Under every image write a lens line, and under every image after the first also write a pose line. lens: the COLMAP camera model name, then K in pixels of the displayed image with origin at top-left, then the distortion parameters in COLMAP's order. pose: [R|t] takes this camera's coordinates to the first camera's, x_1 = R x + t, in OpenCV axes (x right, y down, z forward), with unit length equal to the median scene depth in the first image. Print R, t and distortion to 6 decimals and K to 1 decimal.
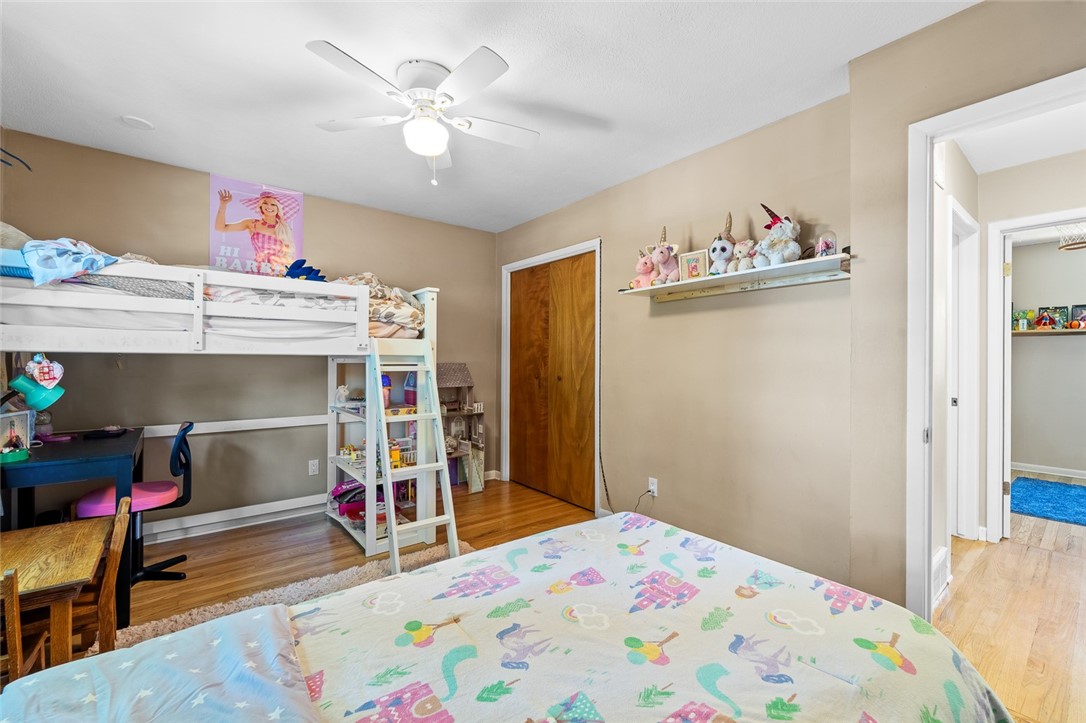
lens RADIAL K [[449.4, 0, 542.0], [0, 449.4, 362.1], [0, 0, 1]] dist [0.001663, -0.000543]
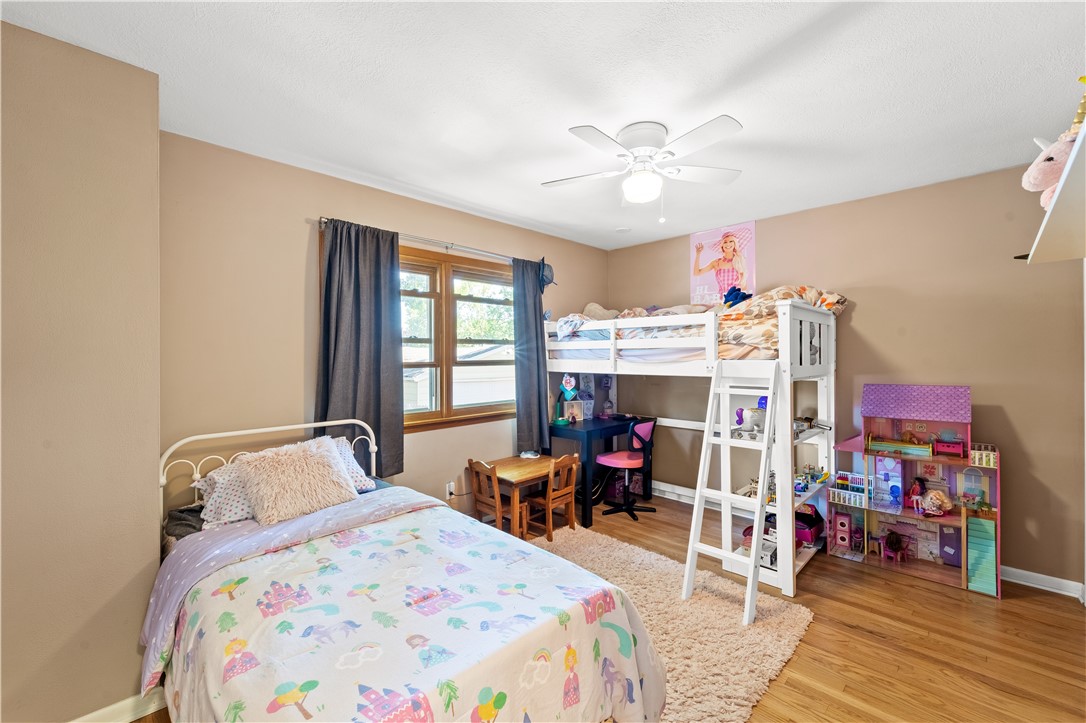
lens RADIAL K [[449.4, 0, 542.0], [0, 449.4, 358.2], [0, 0, 1]] dist [0.001663, -0.000543]
pose [[0.107956, -0.002330, -0.994153, 0.732176], [0.002213, 0.999995, -0.002103, -0.068263], [0.994153, -0.001973, 0.107961, 0.565194]]
